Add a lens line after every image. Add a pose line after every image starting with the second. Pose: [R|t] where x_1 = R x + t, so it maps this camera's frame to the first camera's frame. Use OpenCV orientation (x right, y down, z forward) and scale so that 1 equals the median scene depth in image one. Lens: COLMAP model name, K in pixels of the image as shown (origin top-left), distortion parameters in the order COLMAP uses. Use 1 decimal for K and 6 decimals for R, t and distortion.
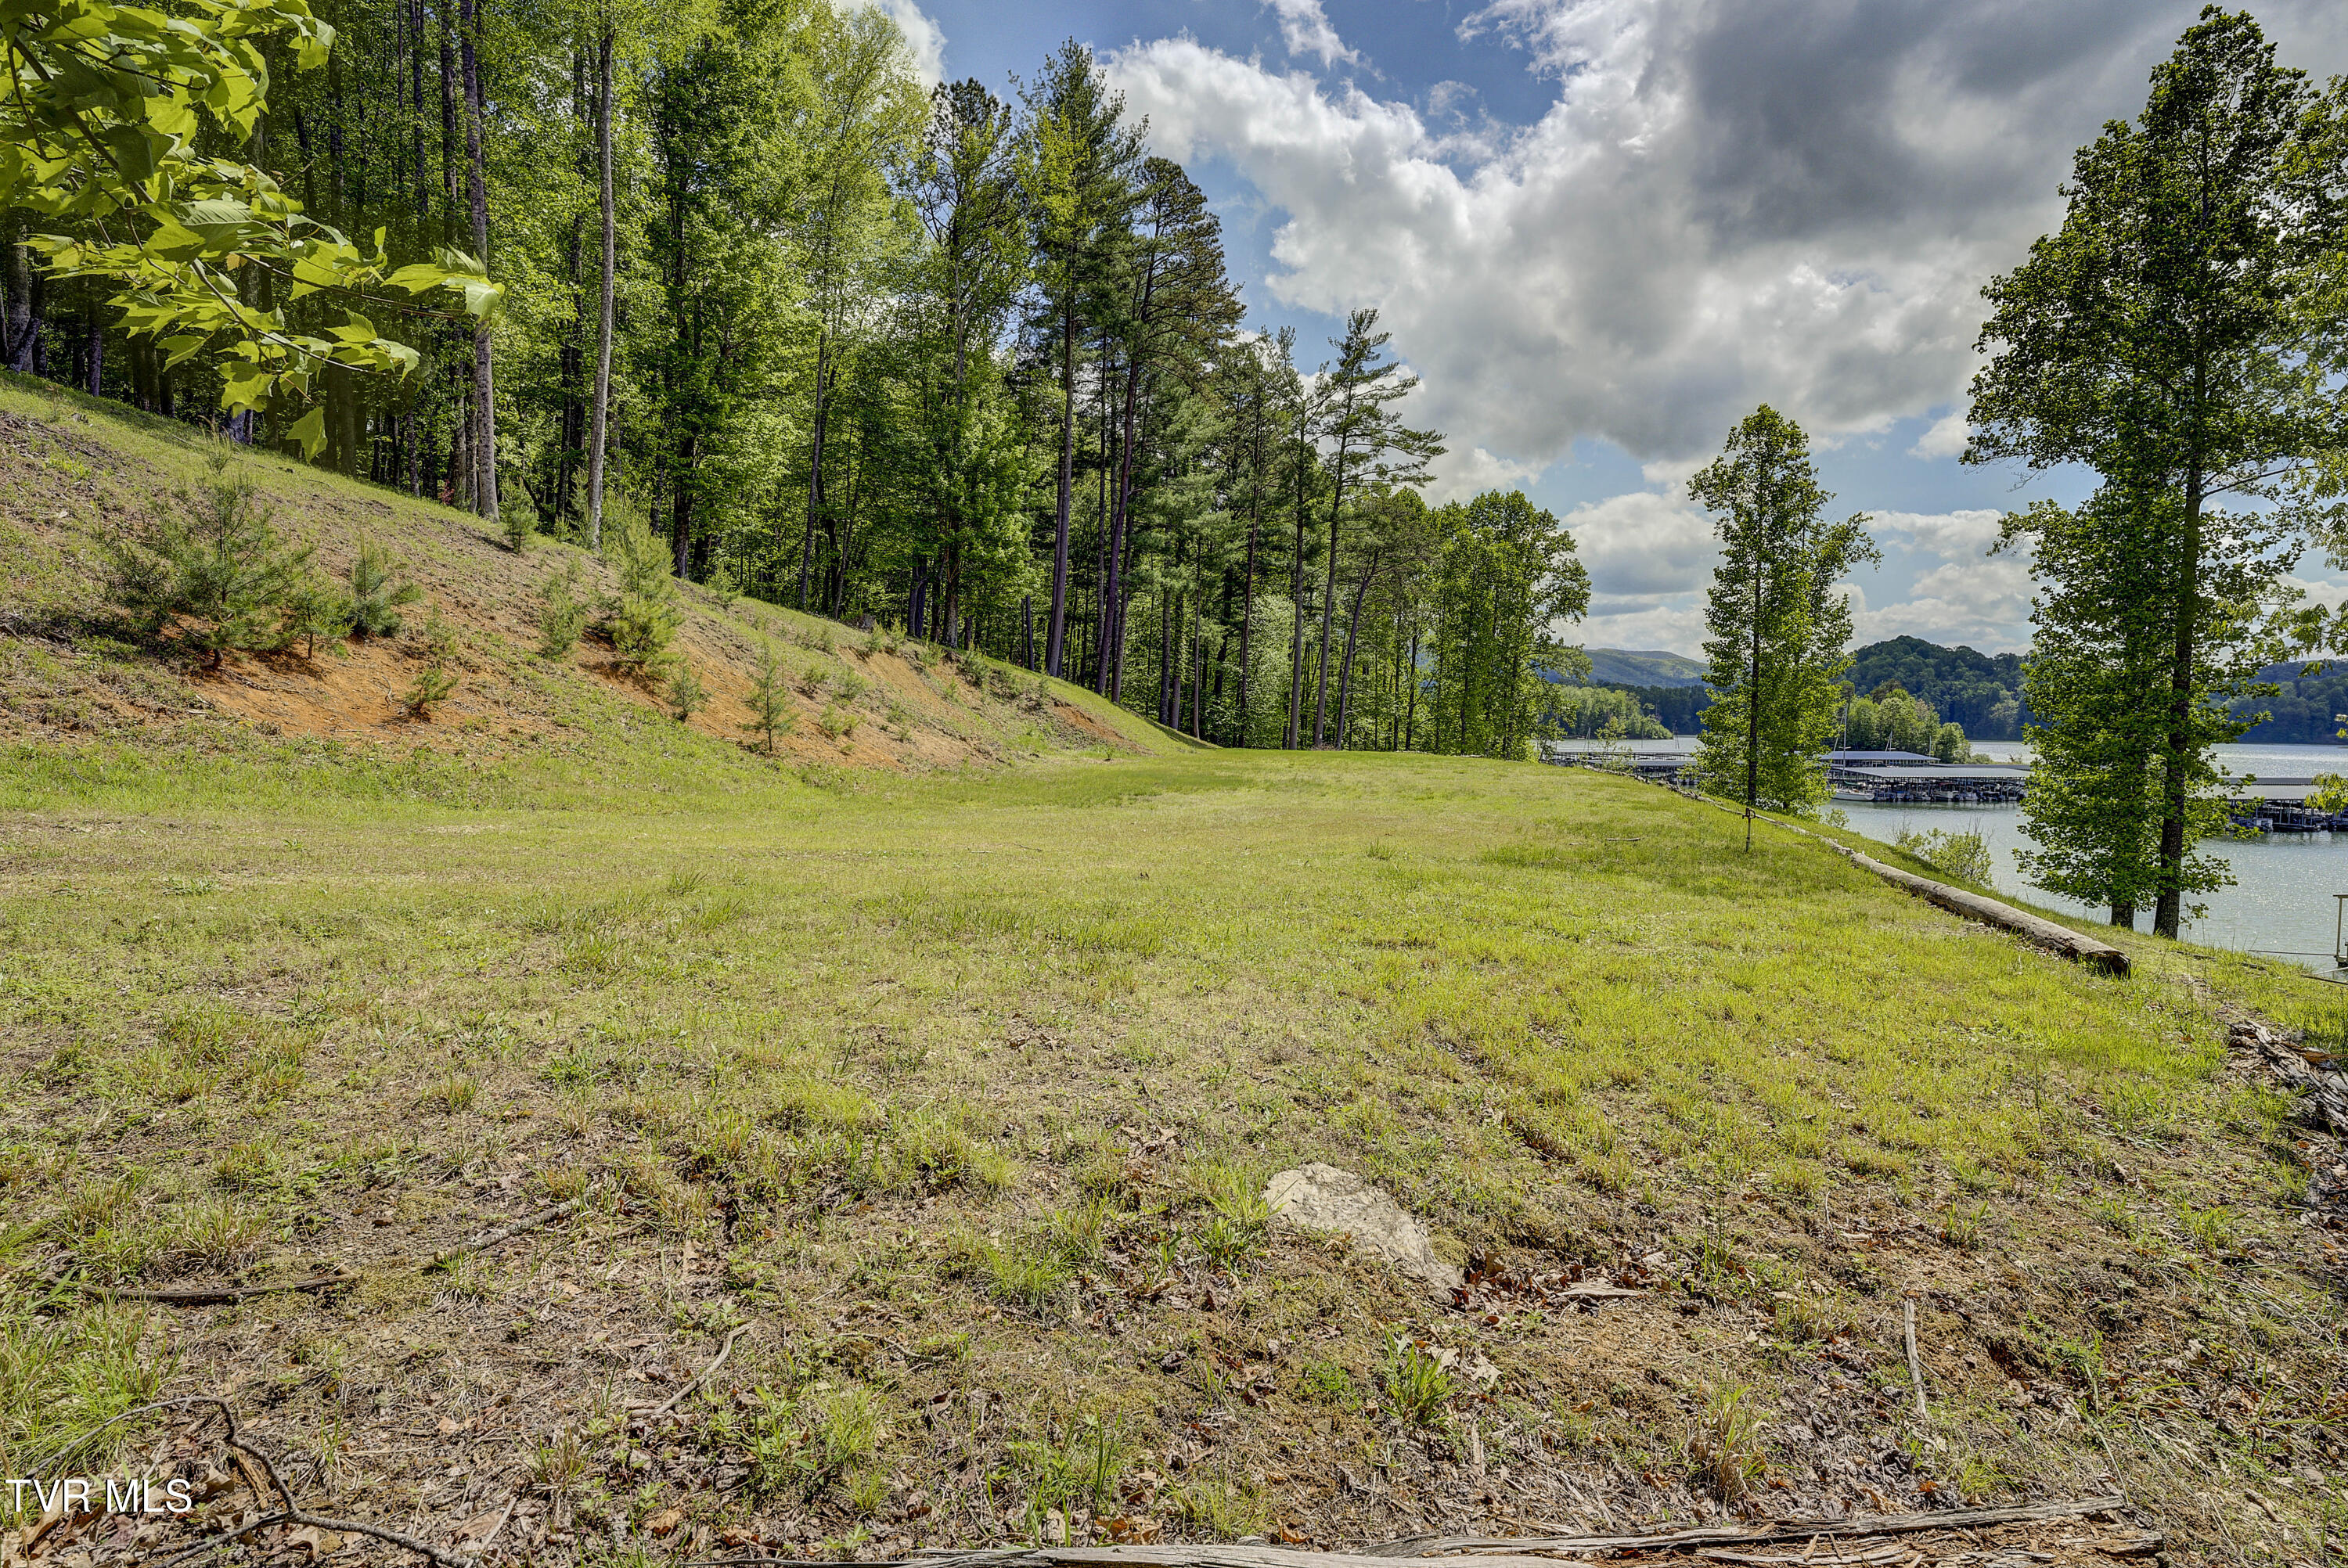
lens RADIAL K [[1128.7, 0, 1174.0], [0, 1128.7, 784.0], [0, 0, 1]] dist [0.002452, 0.011357]
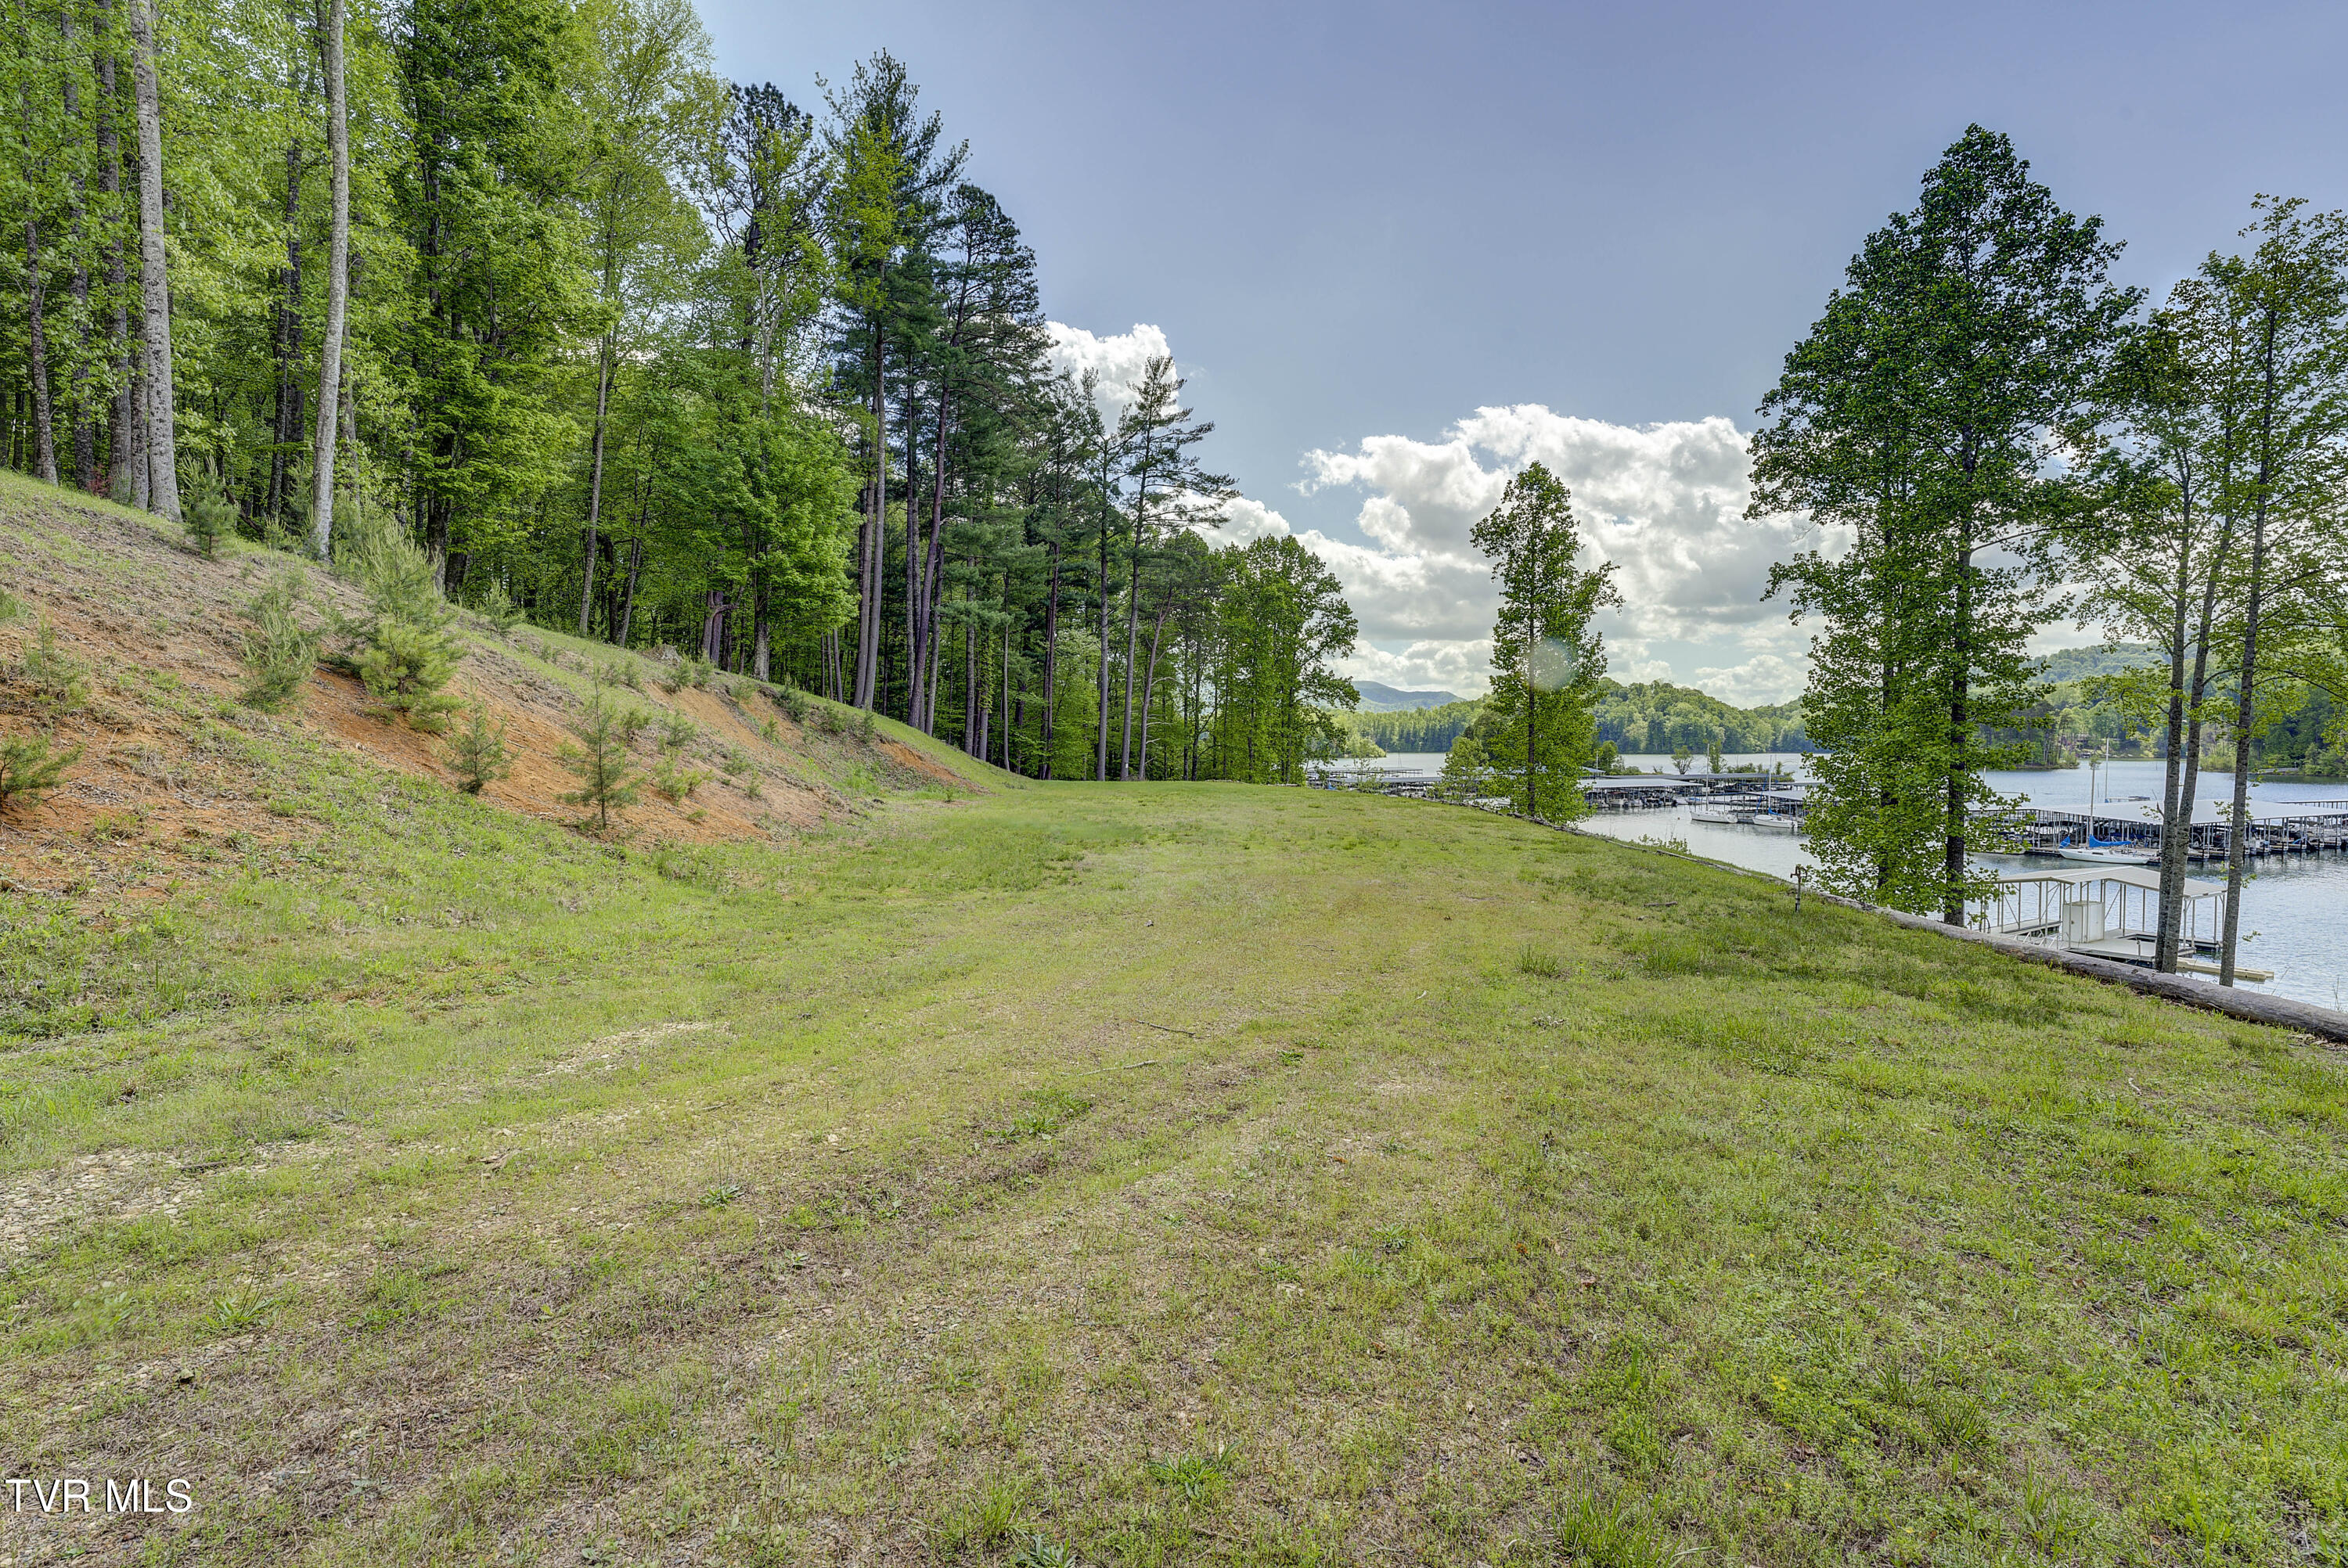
lens RADIAL K [[1045.5, 0, 1174.0], [0, 1045.5, 784.0], [0, 0, 1]] dist [-0.006295, 0.000790]
pose [[0.976417, -0.021393, 0.214830, -0.048440], [0.025504, 0.999541, -0.016380, -0.013086], [-0.214381, 0.021473, 0.976514, 0.087853]]
